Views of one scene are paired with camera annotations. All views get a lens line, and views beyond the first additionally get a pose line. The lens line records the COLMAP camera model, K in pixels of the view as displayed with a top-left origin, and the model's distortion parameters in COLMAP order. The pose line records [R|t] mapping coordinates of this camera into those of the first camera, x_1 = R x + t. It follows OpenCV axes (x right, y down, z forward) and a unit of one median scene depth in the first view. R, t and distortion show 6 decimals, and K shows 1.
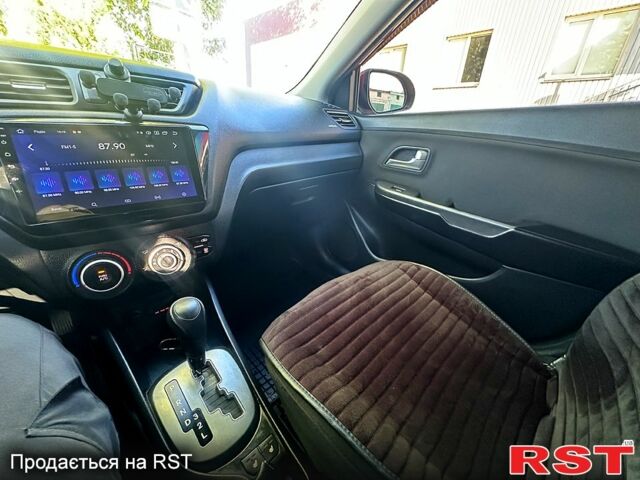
lens RADIAL K [[257.7, 0, 320.0], [0, 257.7, 240.0], [0, 0, 1]] dist [0.002610, 0.000331]
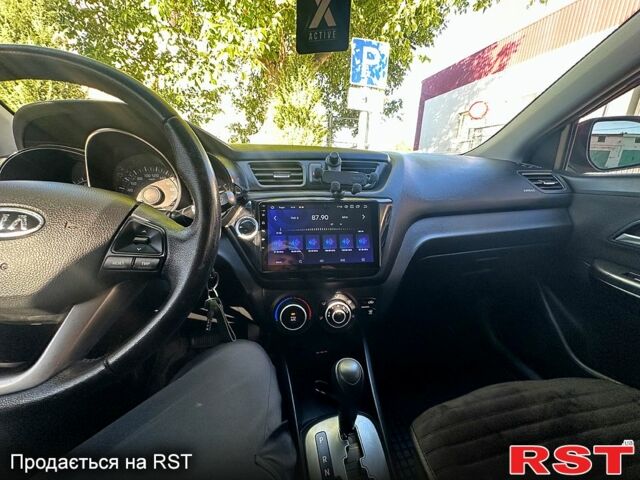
lens RADIAL K [[257.7, 0, 320.0], [0, 257.7, 240.0], [0, 0, 1]] dist [0.002610, 0.000331]
pose [[0.840554, 0.114714, -0.529443, -0.078776], [-0.196050, 0.975493, -0.099892, -0.084833], [0.505009, 0.187762, 0.842444, -0.035360]]
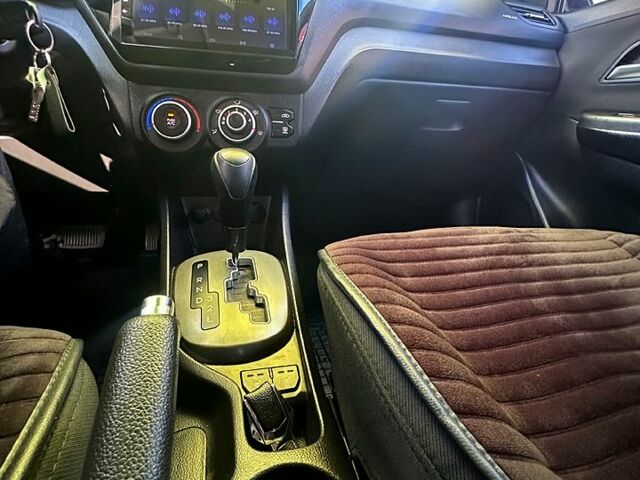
lens RADIAL K [[343.9, 0, 320.0], [0, 343.9, 240.0], [0, 0, 1]] dist [0.003379, -0.009983]
pose [[0.878603, 0.153136, -0.452334, 0.135725], [-0.207821, 0.975406, -0.073446, 0.347775], [0.429962, 0.158534, 0.888819, 0.158727]]
